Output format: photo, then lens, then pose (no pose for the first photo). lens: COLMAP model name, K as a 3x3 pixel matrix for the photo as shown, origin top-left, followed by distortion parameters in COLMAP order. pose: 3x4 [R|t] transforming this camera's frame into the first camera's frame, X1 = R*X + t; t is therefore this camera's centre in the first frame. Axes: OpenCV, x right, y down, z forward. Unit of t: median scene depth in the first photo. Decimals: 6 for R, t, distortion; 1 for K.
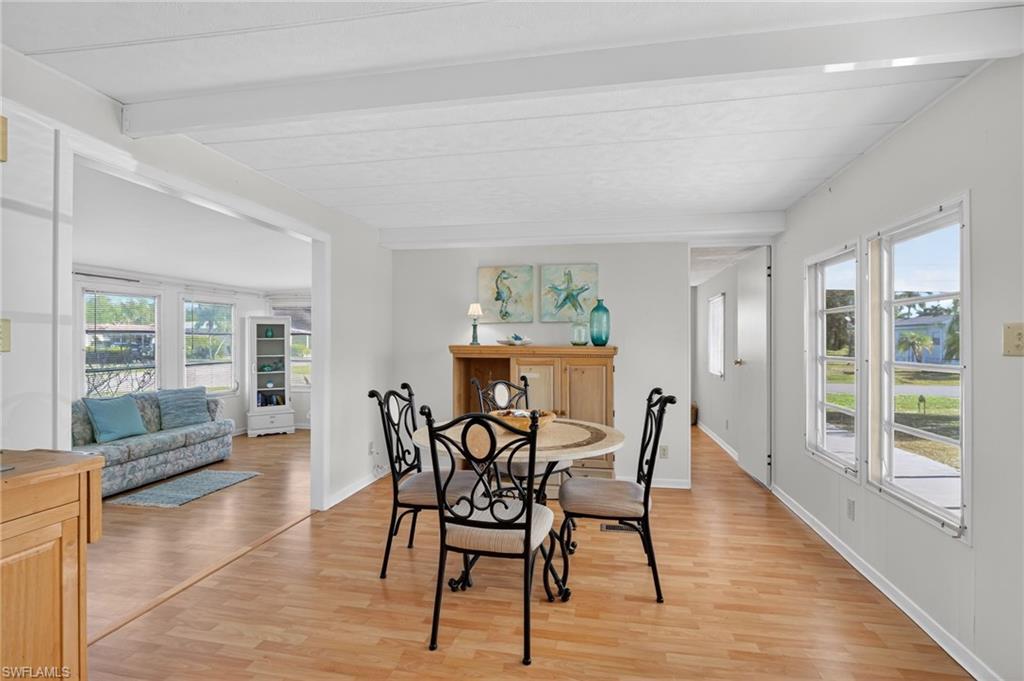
lens RADIAL K [[496.6, 0, 509.0], [0, 496.6, 338.7], [0, 0, 1]] dist [-0.009417, -0.003076]
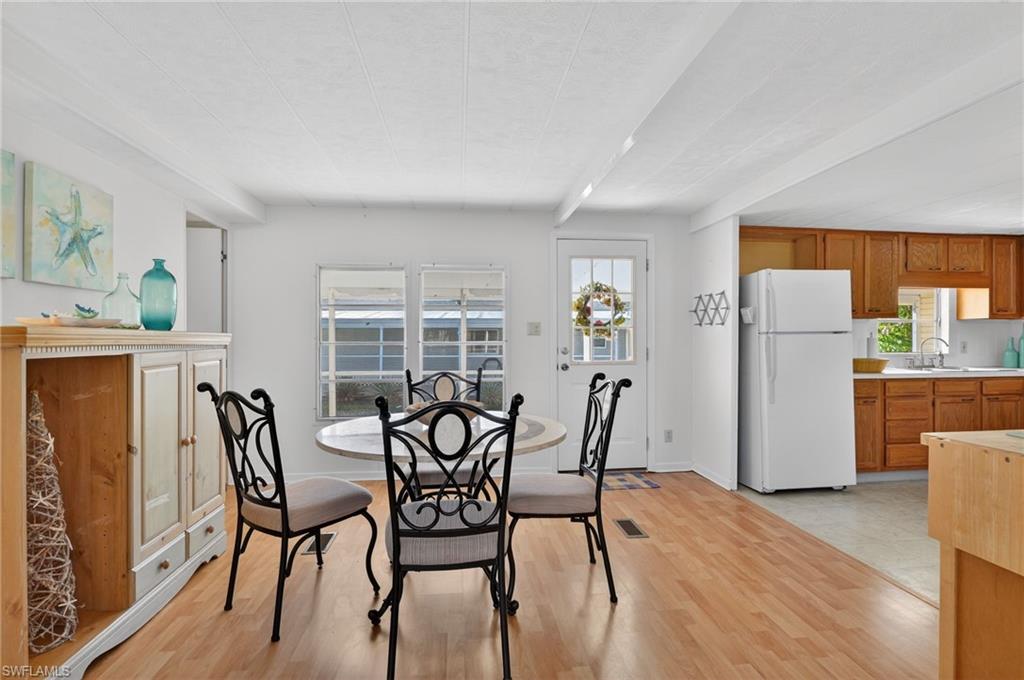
lens RADIAL K [[496.6, 0, 512.3], [0, 496.6, 337.9], [0, 0, 1]] dist [-0.009417, -0.003076]
pose [[-0.303930, -0.001306, 0.952693, -0.523300], [-0.002161, 0.999997, 0.000681, 0.019086], [-0.952692, -0.001852, -0.303932, 0.716961]]
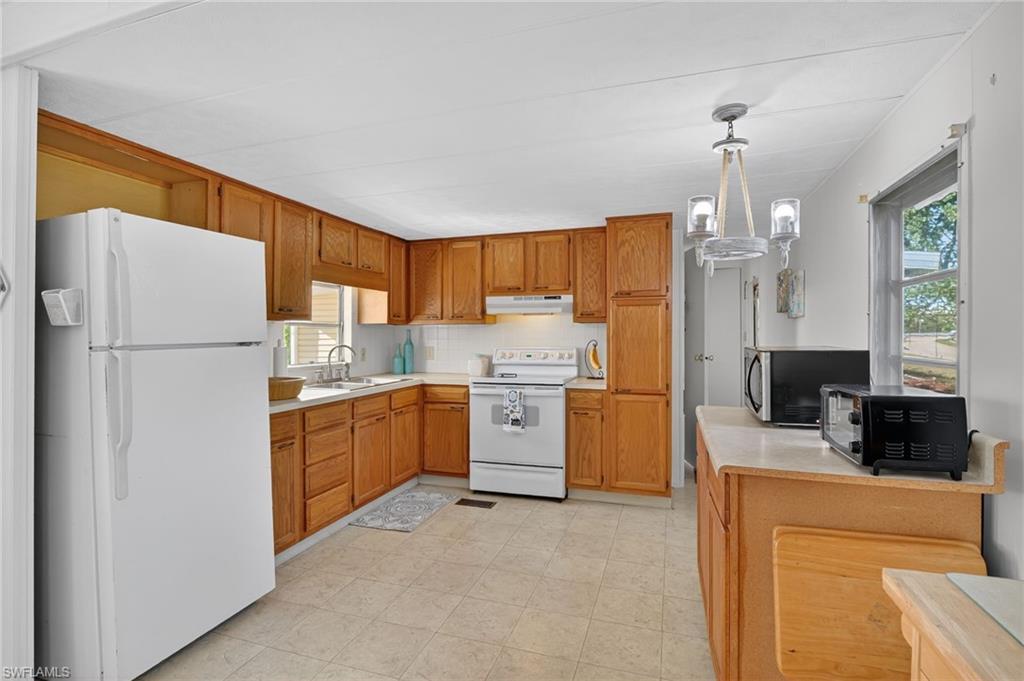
lens RADIAL K [[496.6, 0, 504.7], [0, 496.6, 336.0], [0, 0, 1]] dist [-0.009417, -0.003076]
pose [[-0.990616, -0.001971, 0.136659, -0.209633], [-0.002046, 0.999998, -0.000413, 0.000529], [-0.136657, -0.000689, -0.990618, 0.385968]]
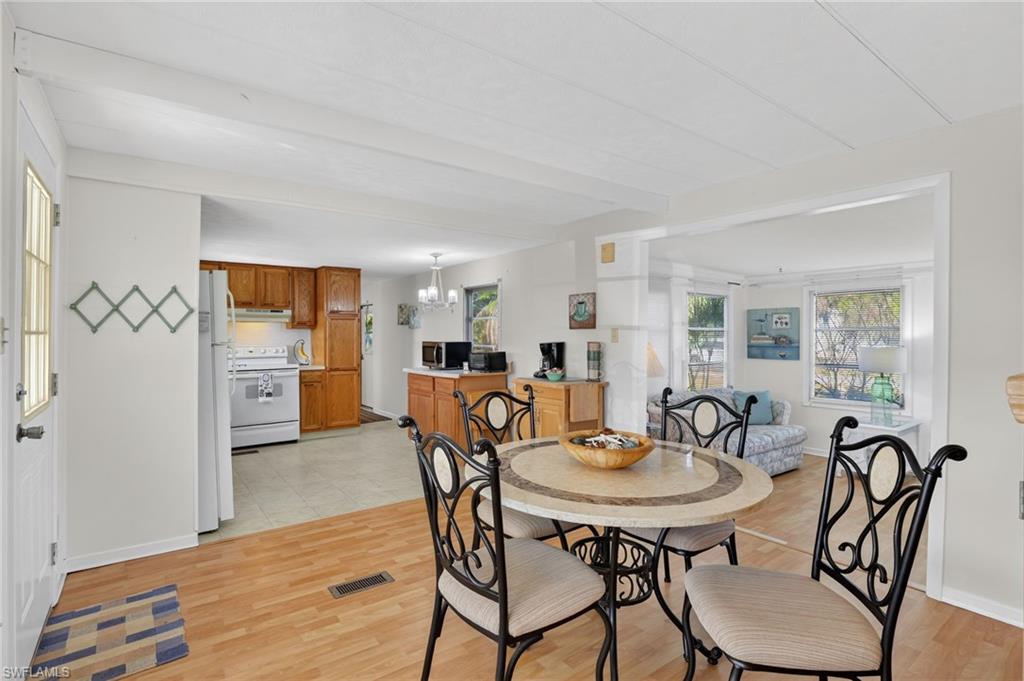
lens RADIAL K [[496.6, 0, 515.1], [0, 496.6, 336.5], [0, 0, 1]] dist [-0.009417, -0.003076]
pose [[-0.673052, -0.000694, -0.739595, 0.402637], [0.001475, 0.999996, -0.002280, 0.002162], [0.739594, -0.002625, -0.673048, 0.865731]]
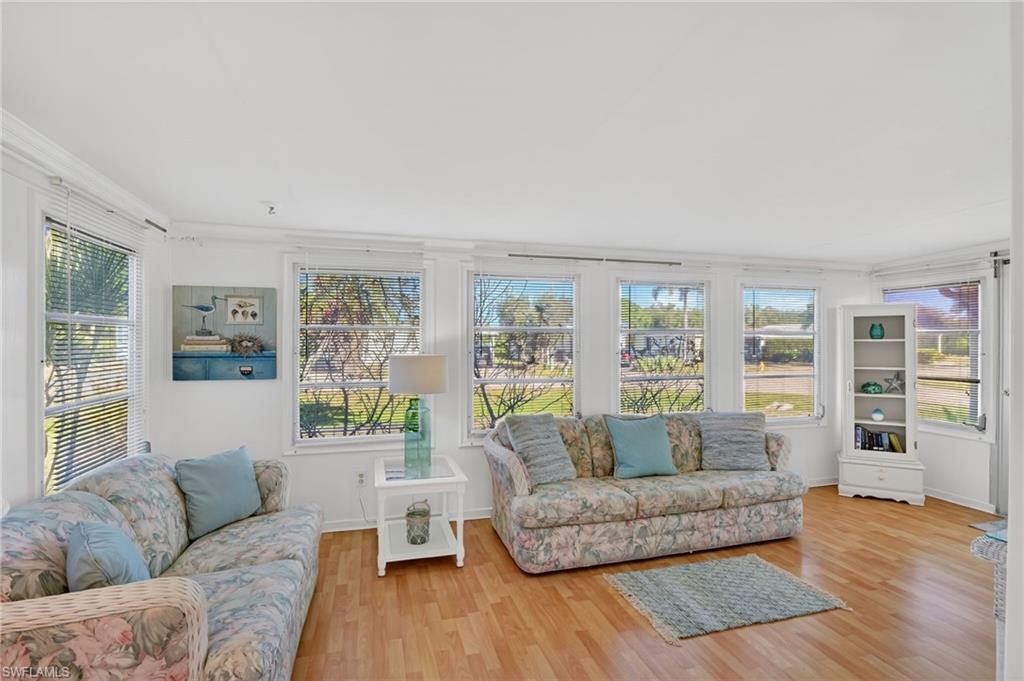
lens RADIAL K [[496.6, 0, 509.4], [0, 496.6, 342.8], [0, 0, 1]] dist [-0.009417, -0.003076]
pose [[0.451432, 0.002880, -0.892301, -0.233460], [-0.002325, 0.999995, 0.002051, 0.004629], [0.892303, 0.001149, 0.451436, 0.515480]]
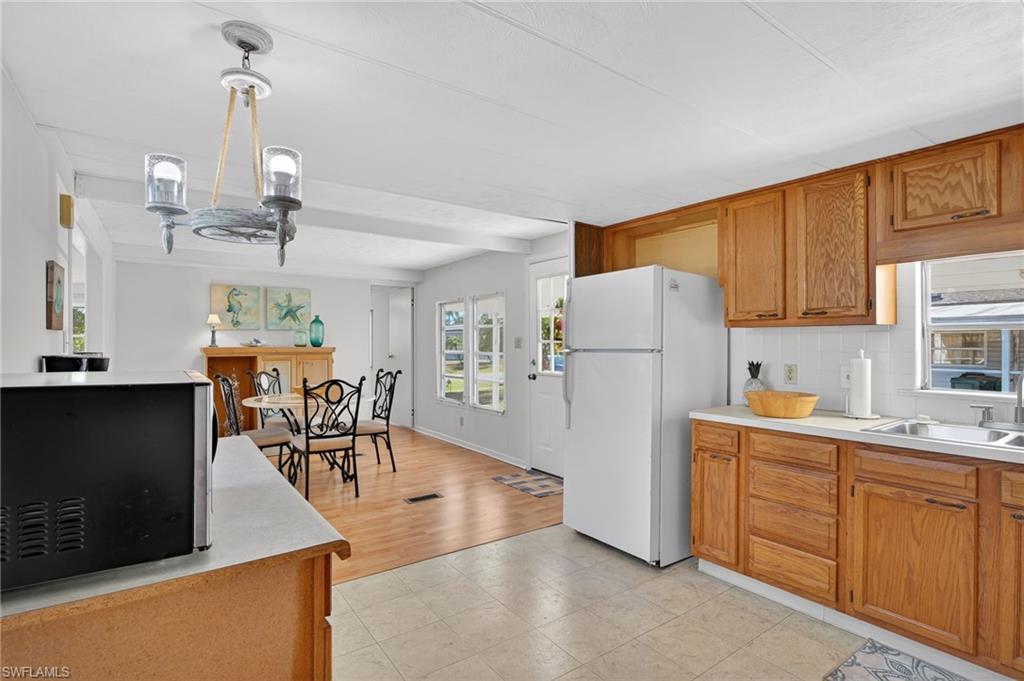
lens RADIAL K [[496.6, 0, 511.8], [0, 496.6, 342.7], [0, 0, 1]] dist [-0.009417, -0.003076]
pose [[0.688479, -0.003796, 0.725247, -0.458398], [-0.000081, 0.999986, 0.005311, -0.005056], [-0.725257, -0.003716, 0.688469, -0.408870]]
